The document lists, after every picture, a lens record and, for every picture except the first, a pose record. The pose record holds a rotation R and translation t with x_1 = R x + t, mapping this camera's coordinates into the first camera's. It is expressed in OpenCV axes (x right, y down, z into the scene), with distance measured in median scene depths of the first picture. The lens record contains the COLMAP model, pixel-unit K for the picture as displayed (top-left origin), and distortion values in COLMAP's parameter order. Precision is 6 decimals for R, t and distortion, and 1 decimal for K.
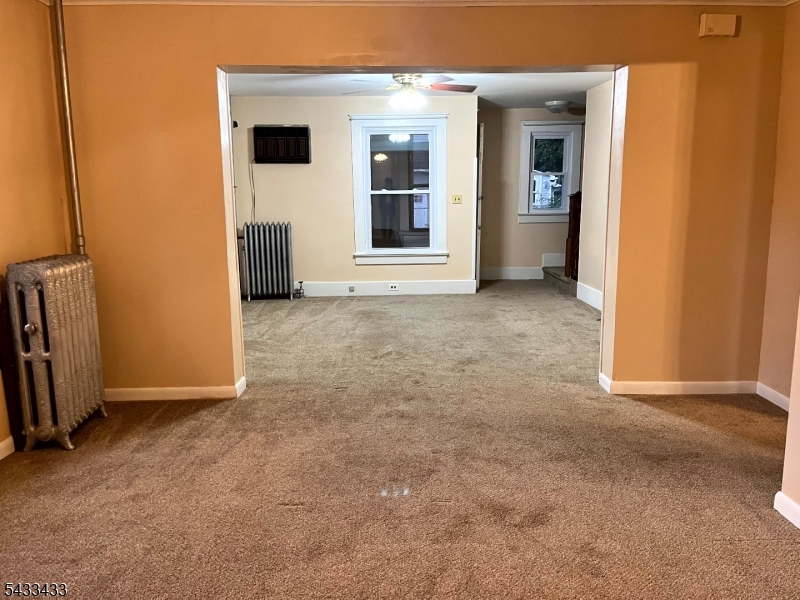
lens RADIAL K [[605.5, 0, 399.6], [0, 605.5, 296.0], [0, 0, 1]] dist [0.061263, -0.072589]
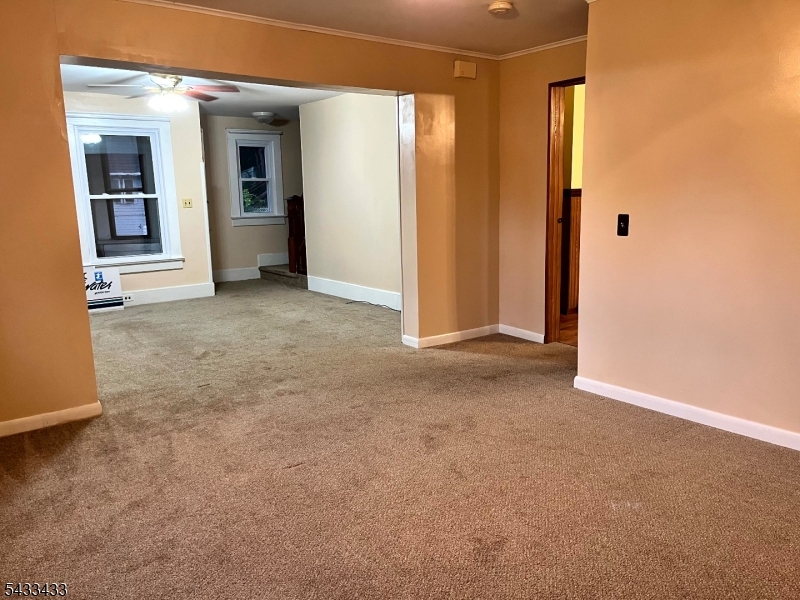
lens RADIAL K [[605.5, 0, 396.6], [0, 605.5, 301.9], [0, 0, 1]] dist [0.061263, -0.072589]
pose [[0.816837, -0.109960, 0.566291, -0.217298], [0.112750, 0.993164, 0.030215, 0.010236], [-0.565742, 0.039168, 0.823652, -0.014575]]
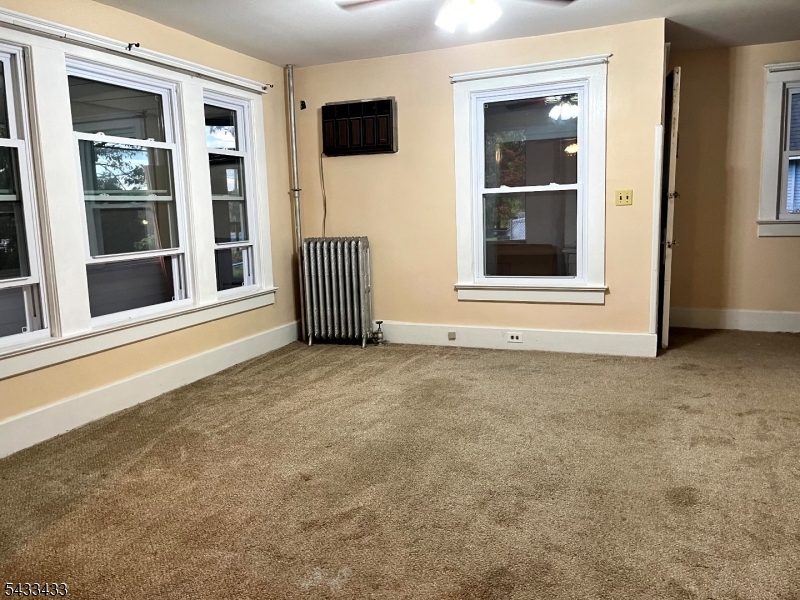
lens RADIAL K [[605.5, 0, 397.6], [0, 605.5, 287.6], [0, 0, 1]] dist [0.061263, -0.072589]
pose [[0.917516, 0.033400, -0.396293, 0.135634], [-0.044852, 0.998800, -0.019664, -0.051405], [0.395161, 0.035817, 0.917913, 0.377255]]
